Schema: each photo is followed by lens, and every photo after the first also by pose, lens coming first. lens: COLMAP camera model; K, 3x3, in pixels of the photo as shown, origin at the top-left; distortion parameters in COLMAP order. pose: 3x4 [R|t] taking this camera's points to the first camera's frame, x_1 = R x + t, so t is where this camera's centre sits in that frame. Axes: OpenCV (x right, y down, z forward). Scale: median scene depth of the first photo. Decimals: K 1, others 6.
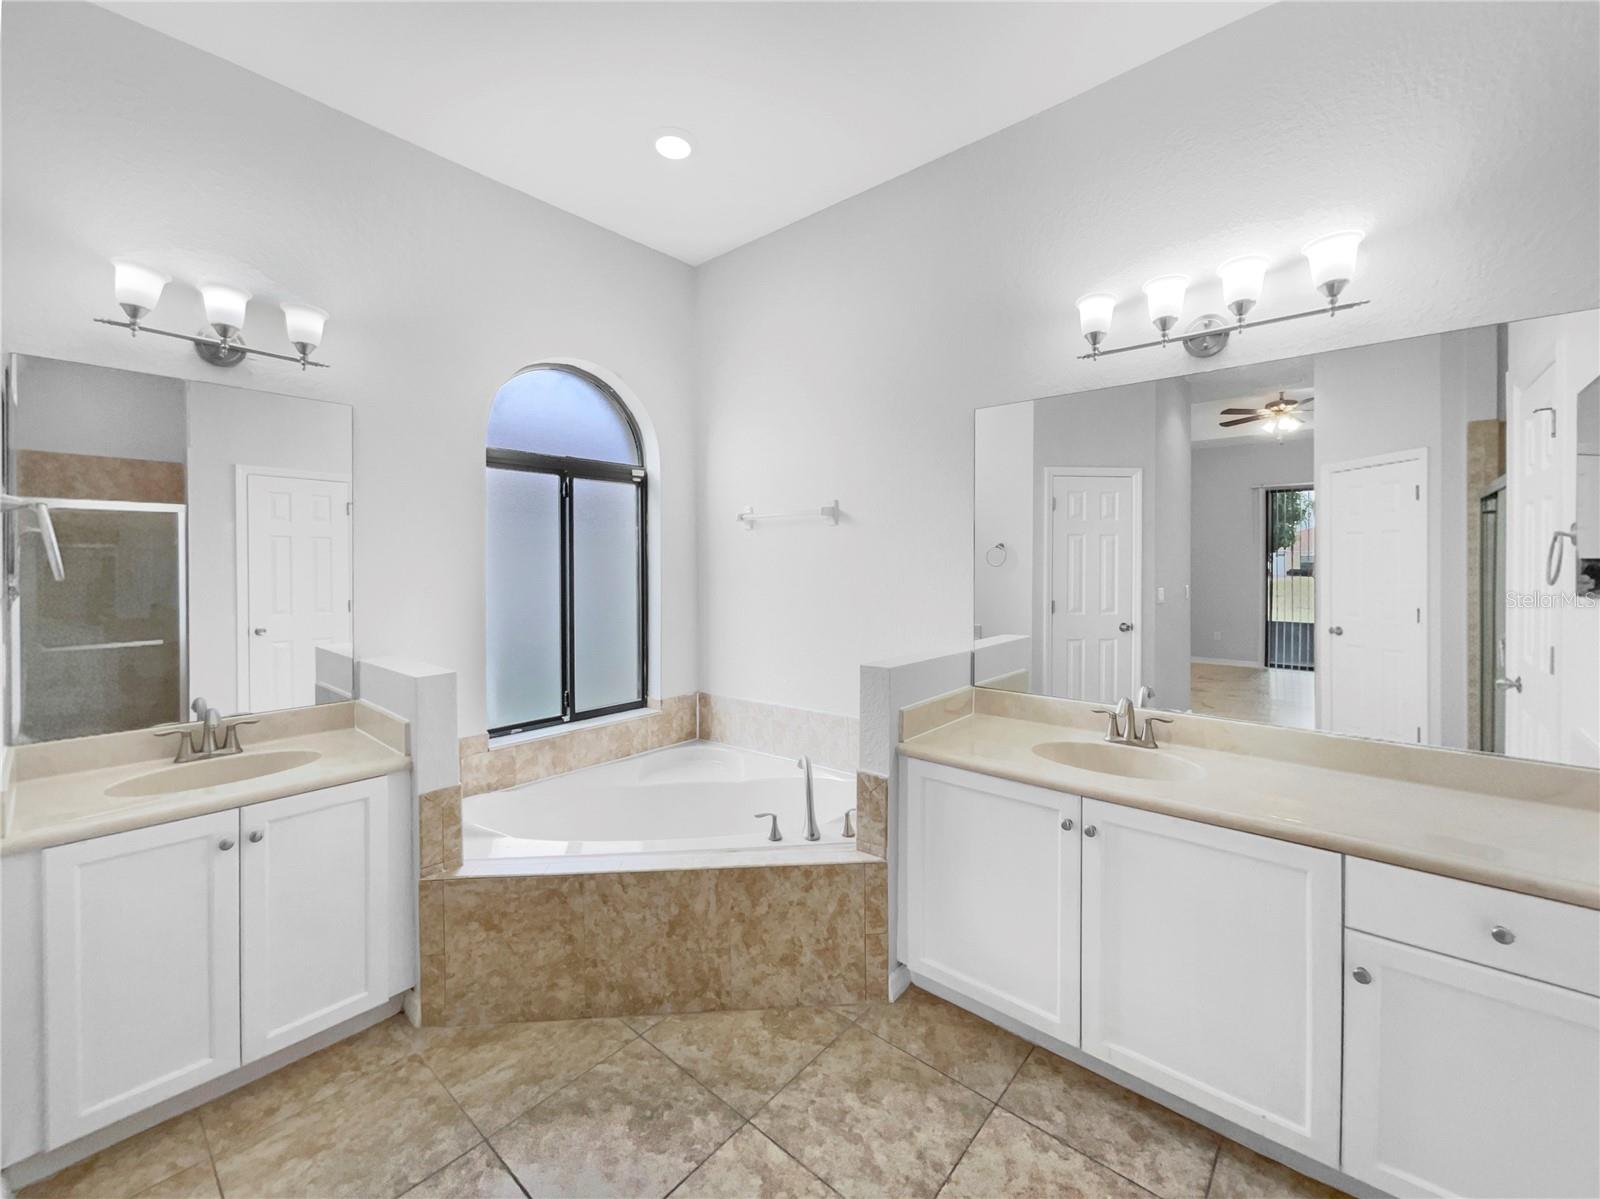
lens RADIAL K [[649.3, 0, 792.7], [0, 649.3, 565.7], [0, 0, 1]] dist [-0.002212, 0.000647]
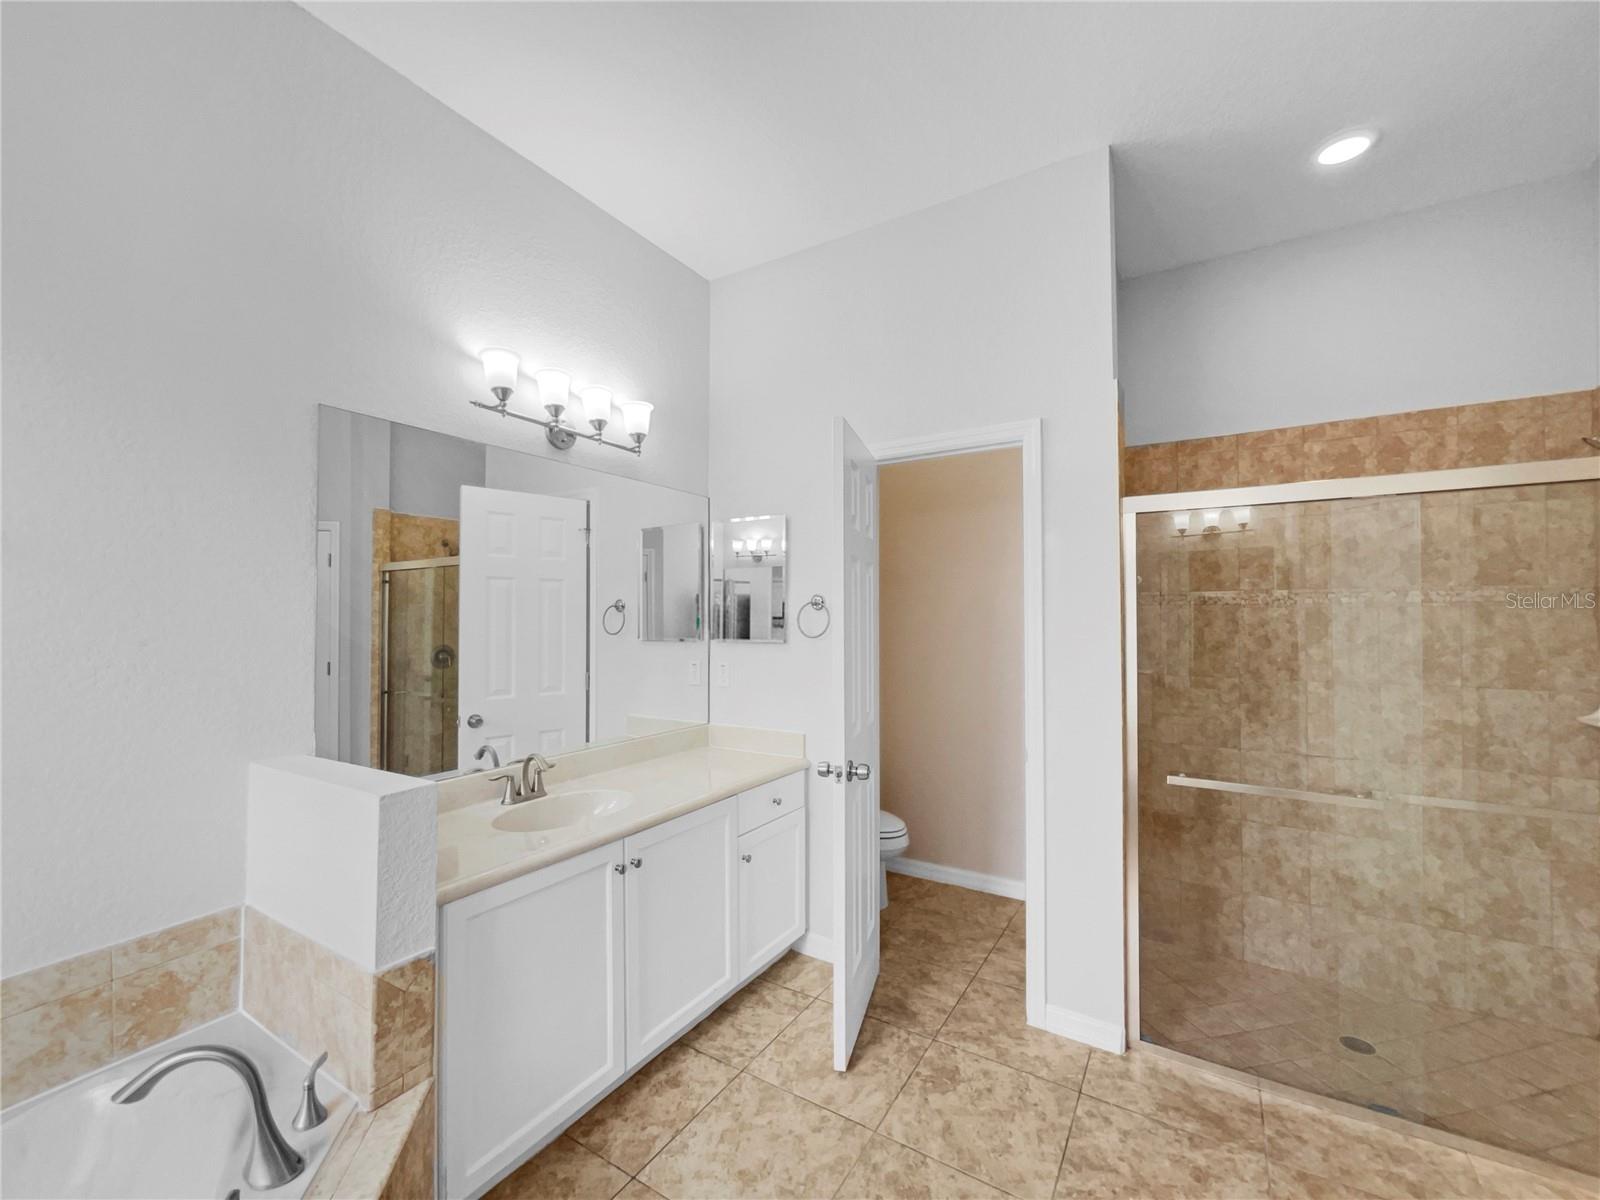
lens RADIAL K [[649.3, 0, 802.1], [0, 649.3, 605.9], [0, 0, 1]] dist [-0.002212, 0.000647]
pose [[-0.168930, 0.022313, 0.985376, -0.691974], [0.004783, 0.999750, -0.021819, -0.010126], [-0.985617, 0.001027, -0.168994, 0.885129]]
